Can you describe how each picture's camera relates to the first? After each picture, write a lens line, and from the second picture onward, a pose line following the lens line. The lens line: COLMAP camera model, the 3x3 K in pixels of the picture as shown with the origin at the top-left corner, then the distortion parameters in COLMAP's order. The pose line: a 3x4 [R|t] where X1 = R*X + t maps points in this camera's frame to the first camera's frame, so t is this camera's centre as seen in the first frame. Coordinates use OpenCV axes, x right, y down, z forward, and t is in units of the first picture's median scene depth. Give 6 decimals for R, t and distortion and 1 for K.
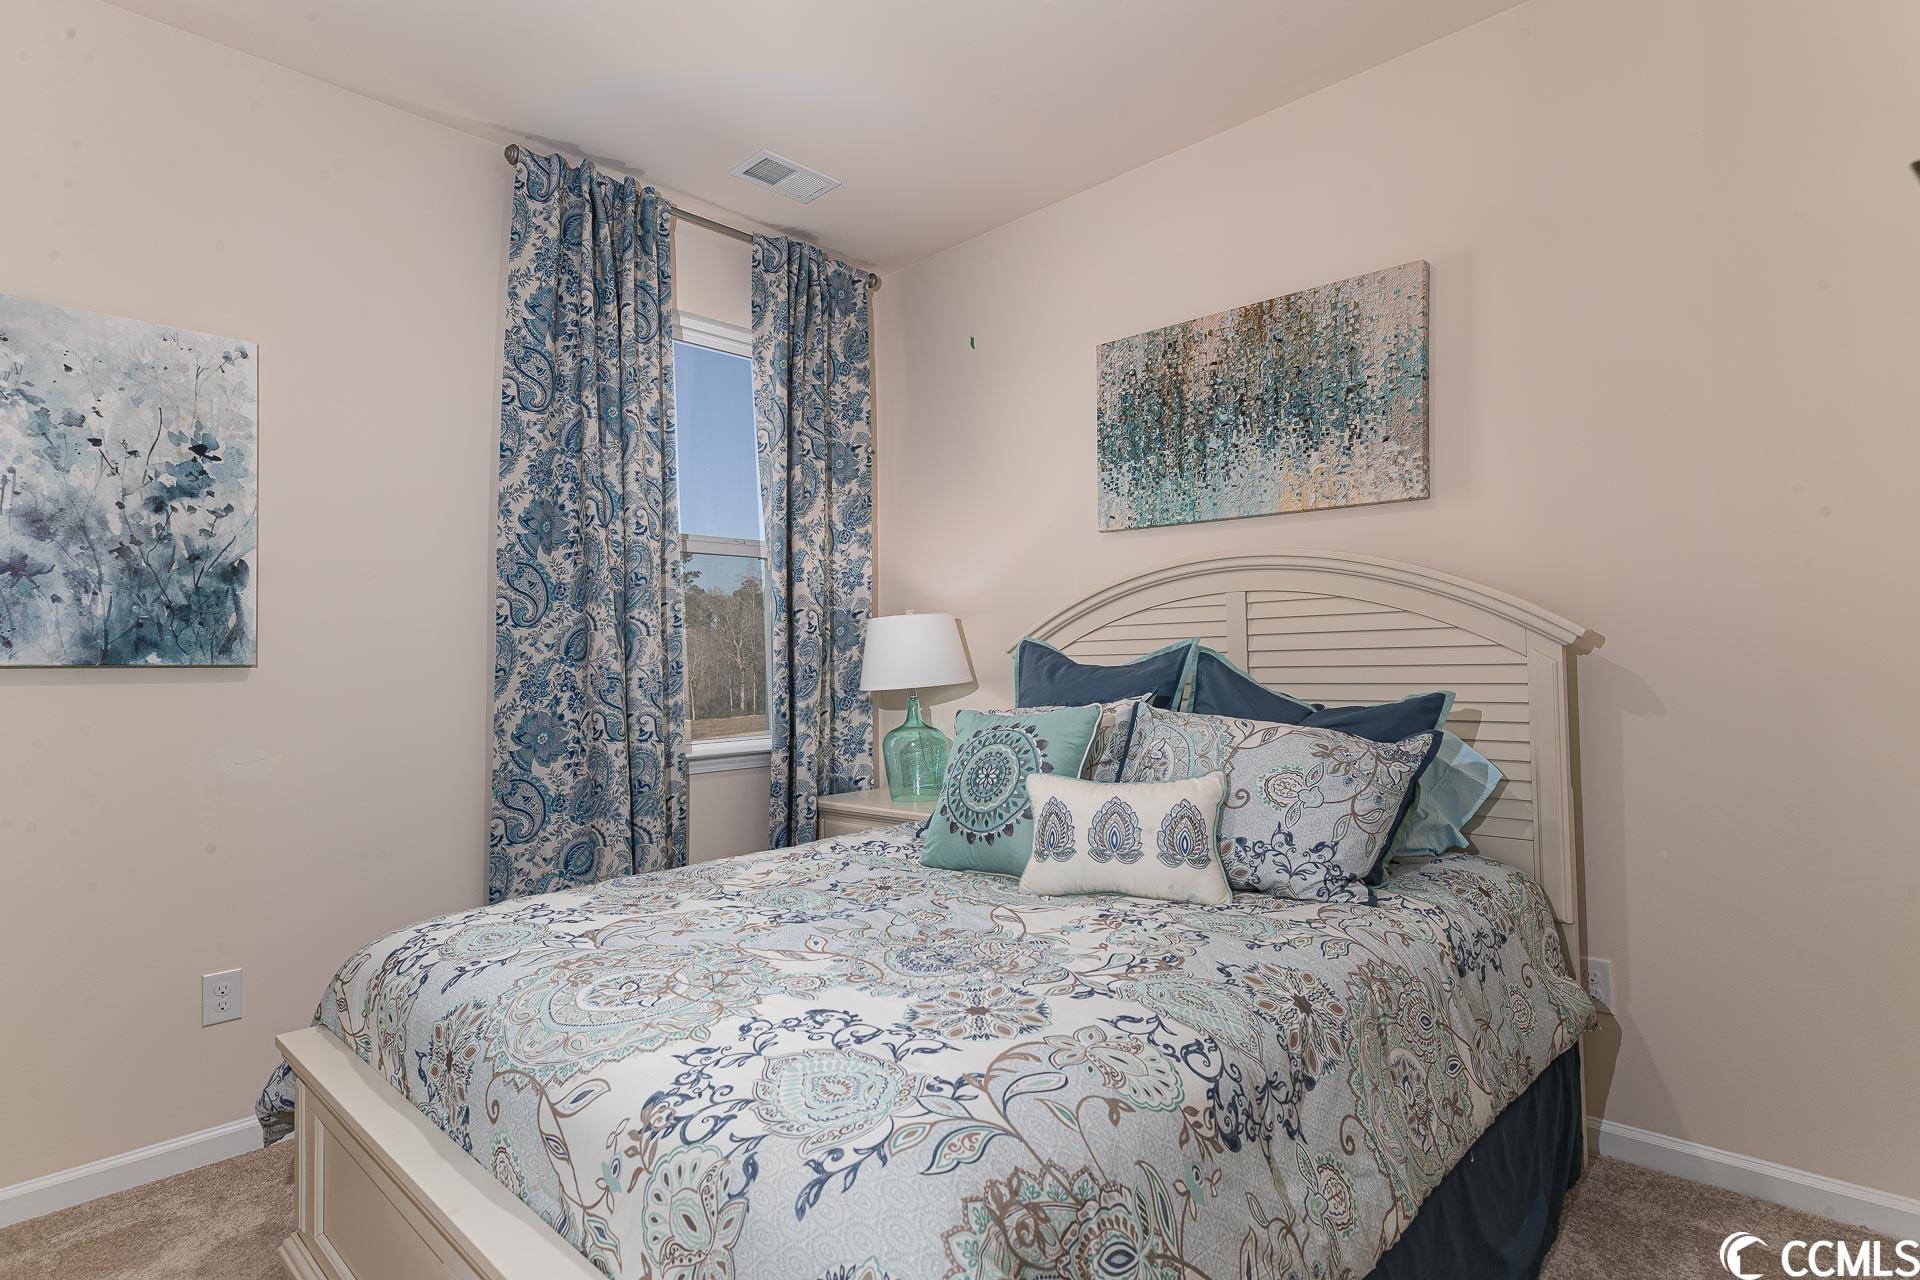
lens RADIAL K [[992.6, 0, 960.0], [0, 992.6, 640.0], [0, 0, 1]] dist [0.030738, -0.000023]
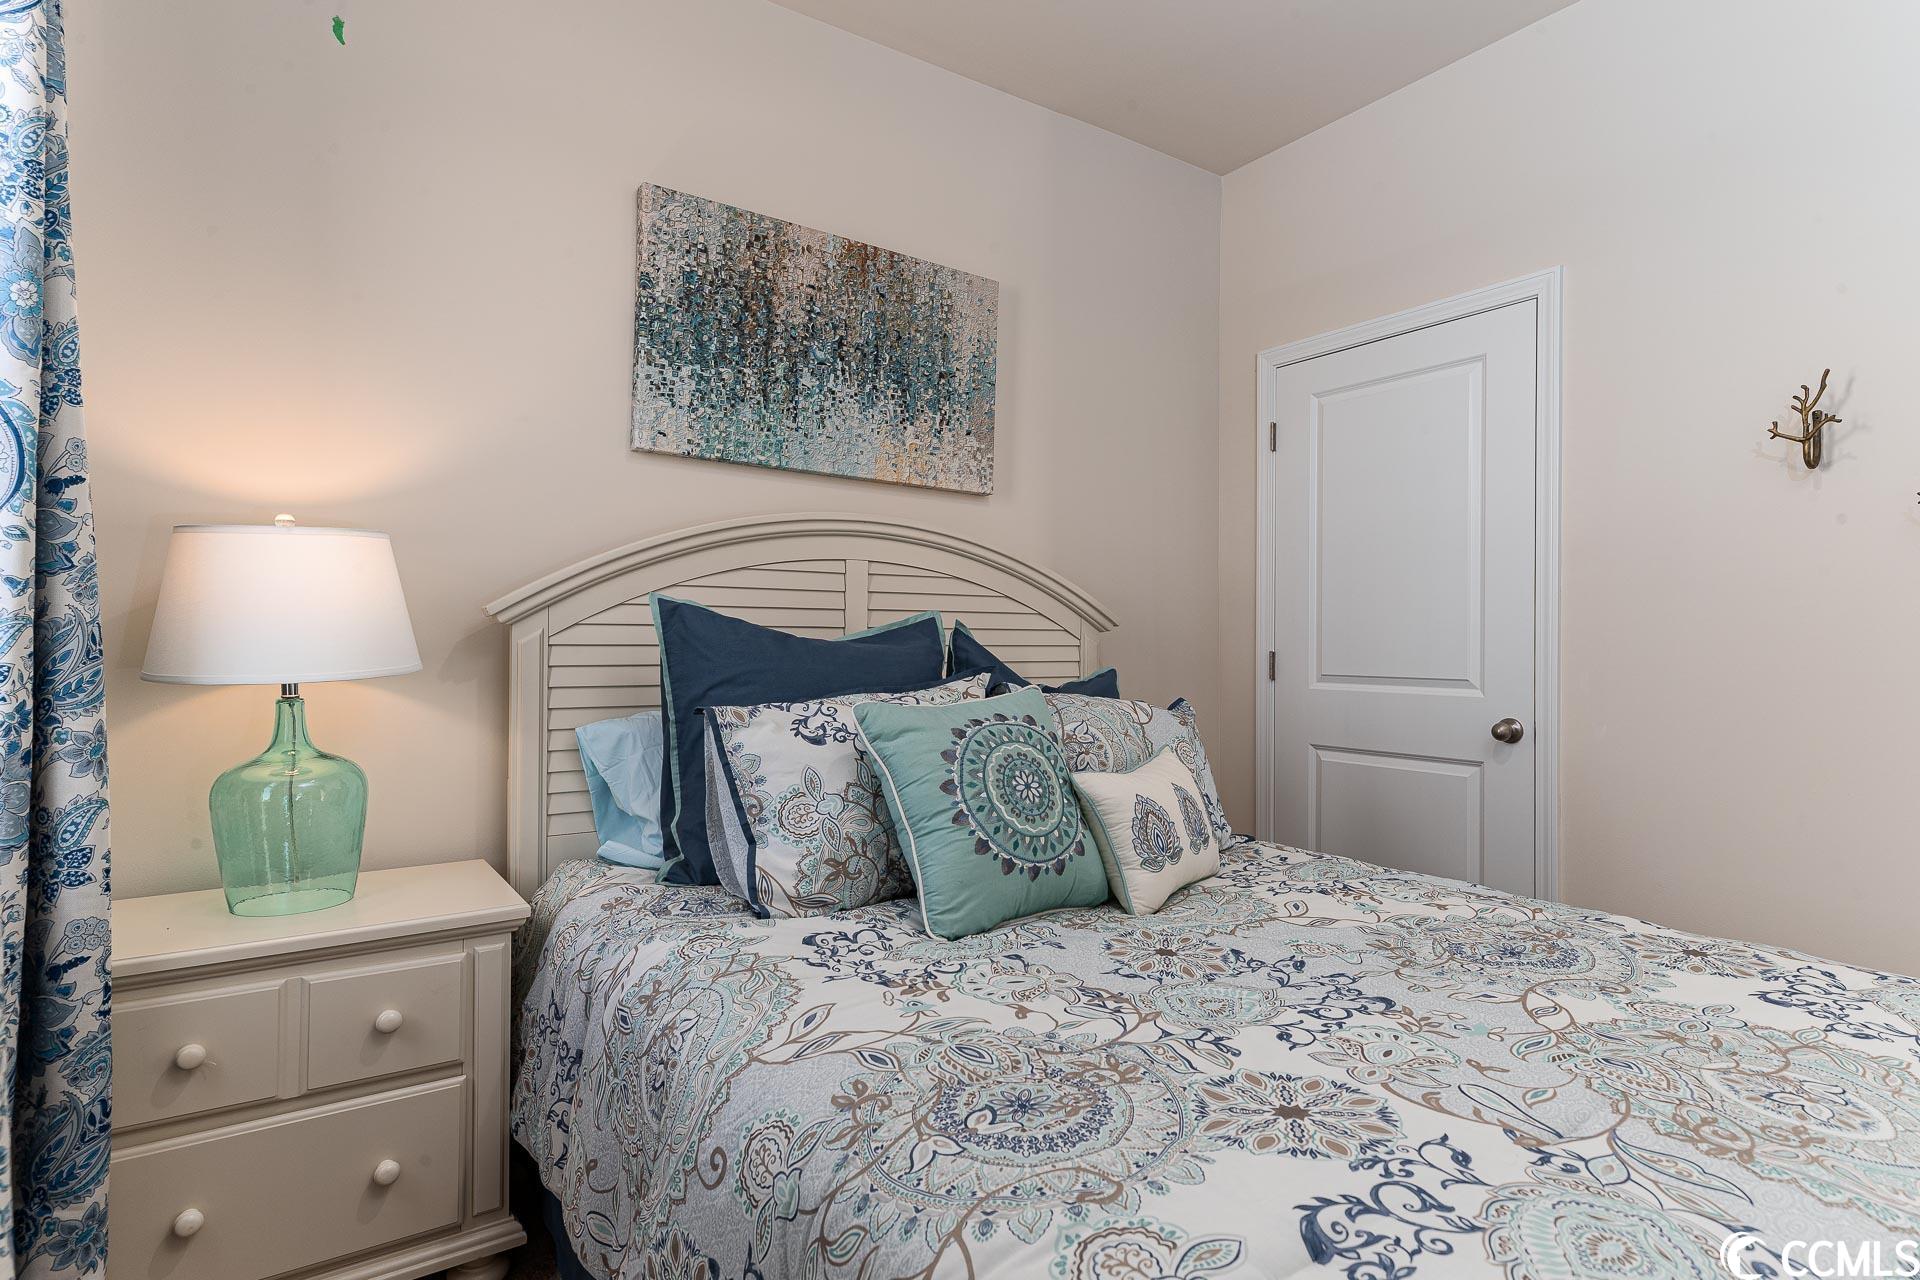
lens RADIAL K [[1008.1, 0, 960.0], [0, 1008.1, 640.0], [0, 0, 1]] dist [0.011343, -0.000654]
pose [[0.216228, 0.022408, 0.976086, -0.600450], [-0.031174, 0.999385, -0.016037, 0.035316], [-0.975845, -0.026961, 0.216794, 0.747903]]
